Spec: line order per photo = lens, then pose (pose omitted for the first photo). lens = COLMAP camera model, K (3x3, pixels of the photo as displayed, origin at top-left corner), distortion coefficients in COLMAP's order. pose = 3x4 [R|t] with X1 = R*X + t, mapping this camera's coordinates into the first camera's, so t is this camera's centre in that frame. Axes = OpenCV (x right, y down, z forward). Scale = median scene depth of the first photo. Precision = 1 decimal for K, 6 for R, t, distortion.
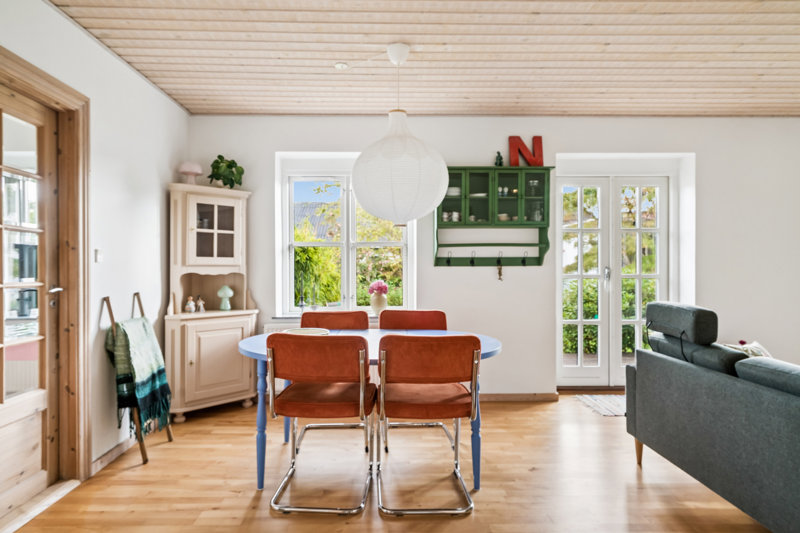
lens RADIAL K [[480.7, 0, 393.4], [0, 480.7, 267.5], [0, 0, 1]] dist [0.013519, 0.000211]
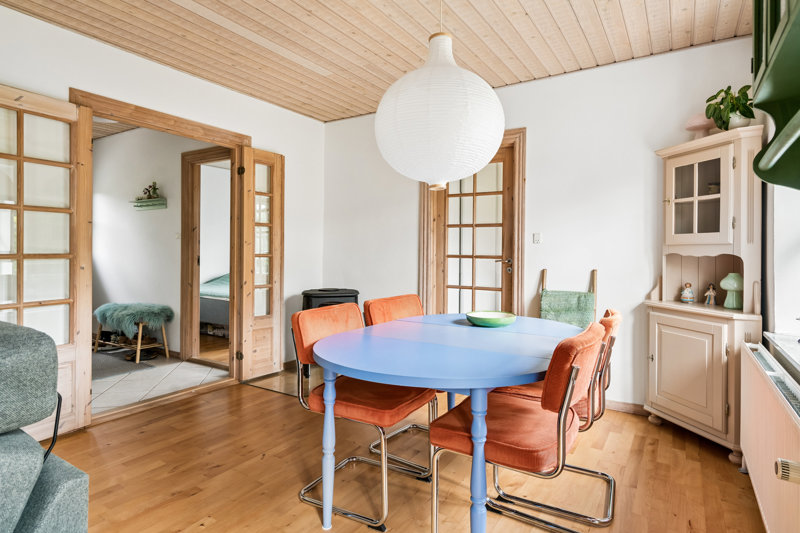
lens RADIAL K [[443.2, 0, 394.1], [0, 443.2, 256.0], [0, 0, 1]] dist [-0.016370, 0.002267]
pose [[-0.557829, 0.001827, -0.829954, 0.461783], [-0.003850, 0.999981, 0.004789, 0.012643], [0.829947, 0.005867, -0.557811, 0.994440]]
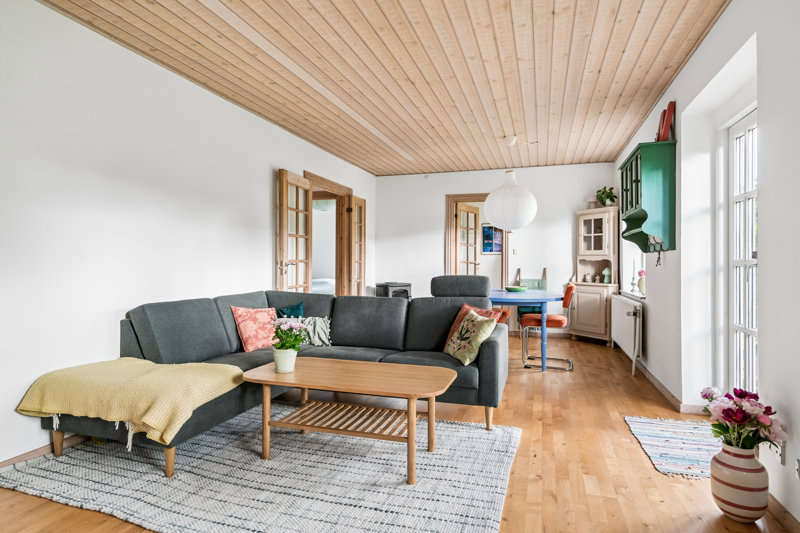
lens RADIAL K [[462.8, 0, 397.9], [0, 462.8, 264.6], [0, 0, 1]] dist [0.003816, 0.000632]
pose [[-0.322336, -0.000913, -0.946625, 1.397903], [-0.000183, 1.000000, -0.000902, 0.031217], [0.946625, -0.000117, -0.322336, 0.878462]]
